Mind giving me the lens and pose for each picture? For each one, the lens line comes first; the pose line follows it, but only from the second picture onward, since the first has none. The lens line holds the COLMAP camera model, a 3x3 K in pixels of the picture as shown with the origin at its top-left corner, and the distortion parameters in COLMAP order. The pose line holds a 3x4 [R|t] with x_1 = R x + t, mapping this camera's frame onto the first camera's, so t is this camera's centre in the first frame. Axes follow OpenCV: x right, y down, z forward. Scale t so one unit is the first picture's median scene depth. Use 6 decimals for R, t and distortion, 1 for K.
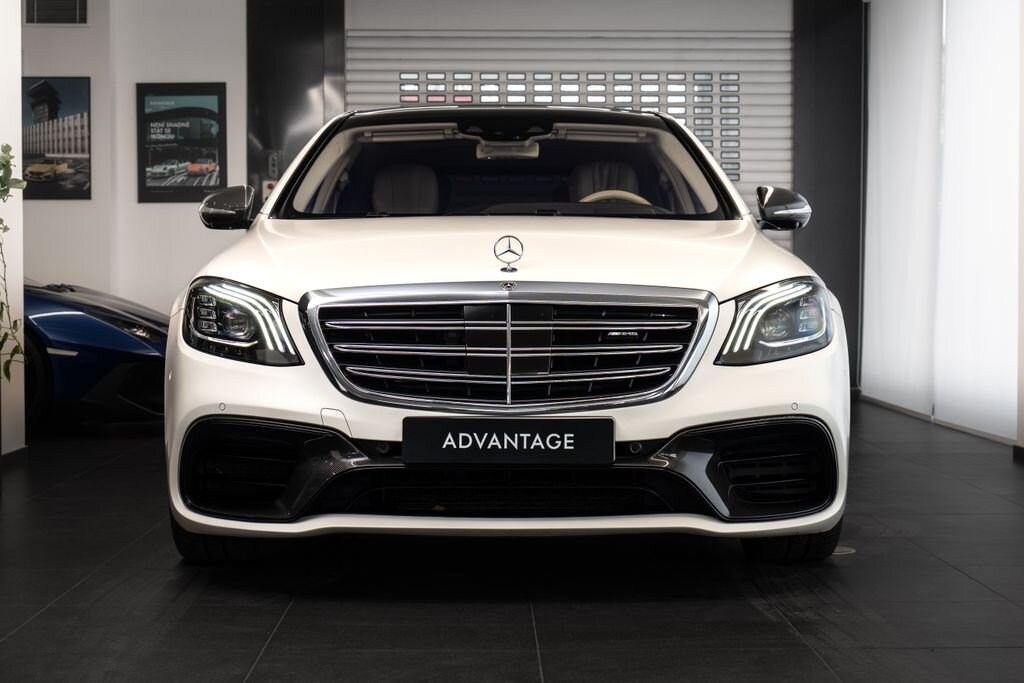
lens RADIAL K [[1908.7, 0, 512.0], [0, 1908.7, 341.5], [0, 0, 1]] dist [-0.001082, 0.065792]
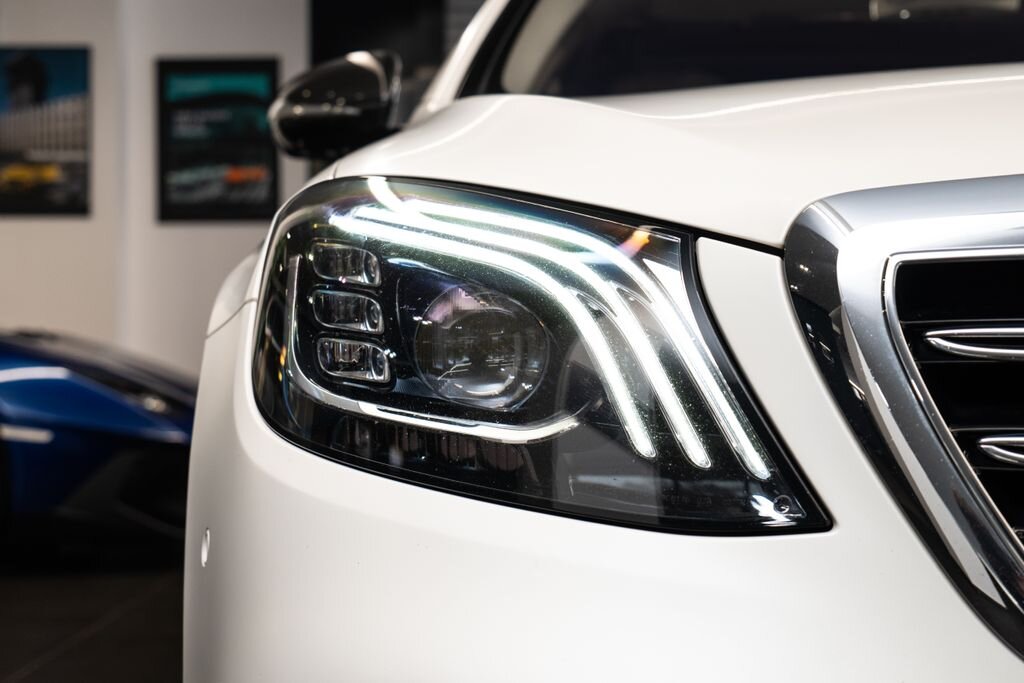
lens RADIAL K [[1908.7, 0, 512.0], [0, 1908.7, 341.5], [0, 0, 1]] dist [-0.001082, 0.065792]
pose [[0.999894, 0.001710, -0.014490, -0.141022], [-0.002286, 0.999204, -0.039816, -0.000291], [0.014411, 0.039845, 0.999102, 0.780616]]
